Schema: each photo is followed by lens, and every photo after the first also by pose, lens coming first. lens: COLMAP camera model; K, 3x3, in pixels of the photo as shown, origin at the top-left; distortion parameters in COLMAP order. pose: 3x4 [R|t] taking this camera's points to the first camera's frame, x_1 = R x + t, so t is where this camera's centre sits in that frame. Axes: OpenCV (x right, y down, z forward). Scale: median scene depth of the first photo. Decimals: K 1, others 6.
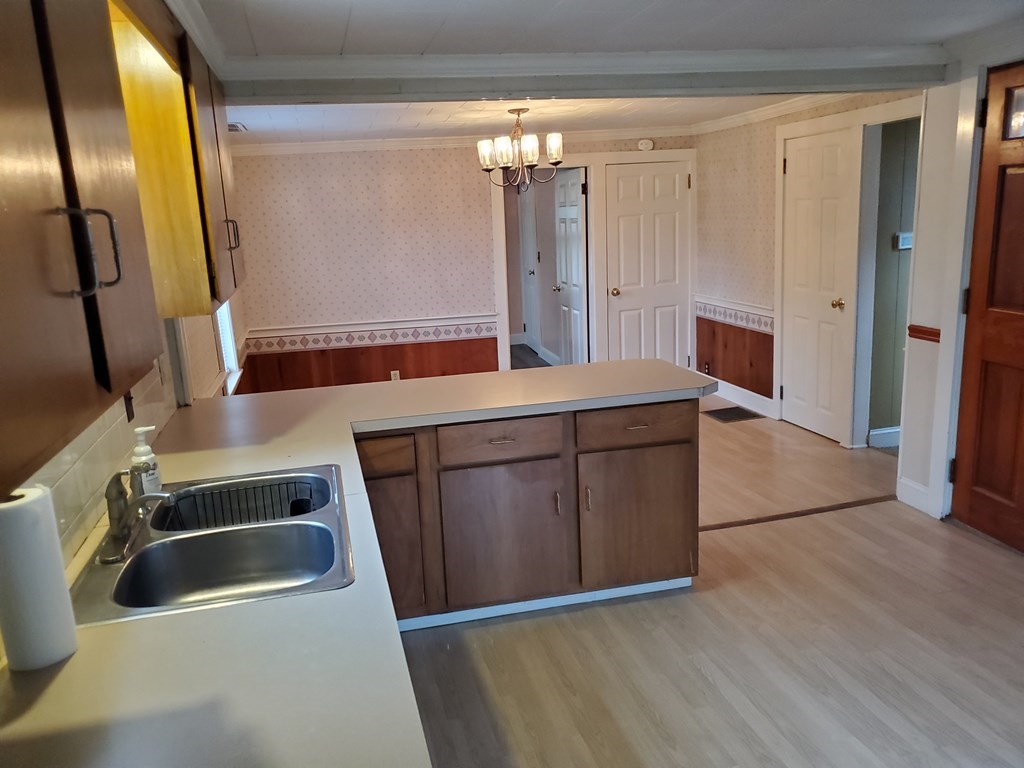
lens RADIAL K [[817.9, 0, 512.0], [0, 817.9, 384.0], [0, 0, 1]] dist [0.068674, -0.082982]
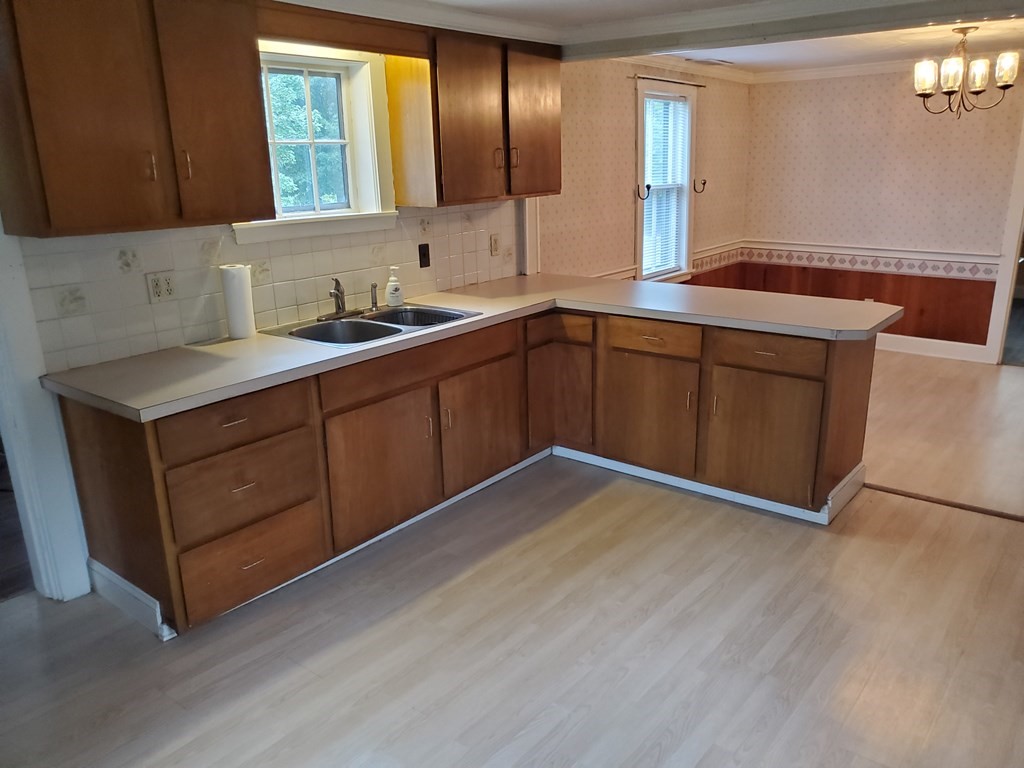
lens RADIAL K [[817.9, 0, 512.0], [0, 817.9, 384.0], [0, 0, 1]] dist [0.068674, -0.082982]
pose [[0.622158, 0.249784, -0.741975, 0.463022], [-0.172456, 0.968183, 0.181329, -0.029321], [0.763661, 0.015143, 0.645440, 0.022504]]
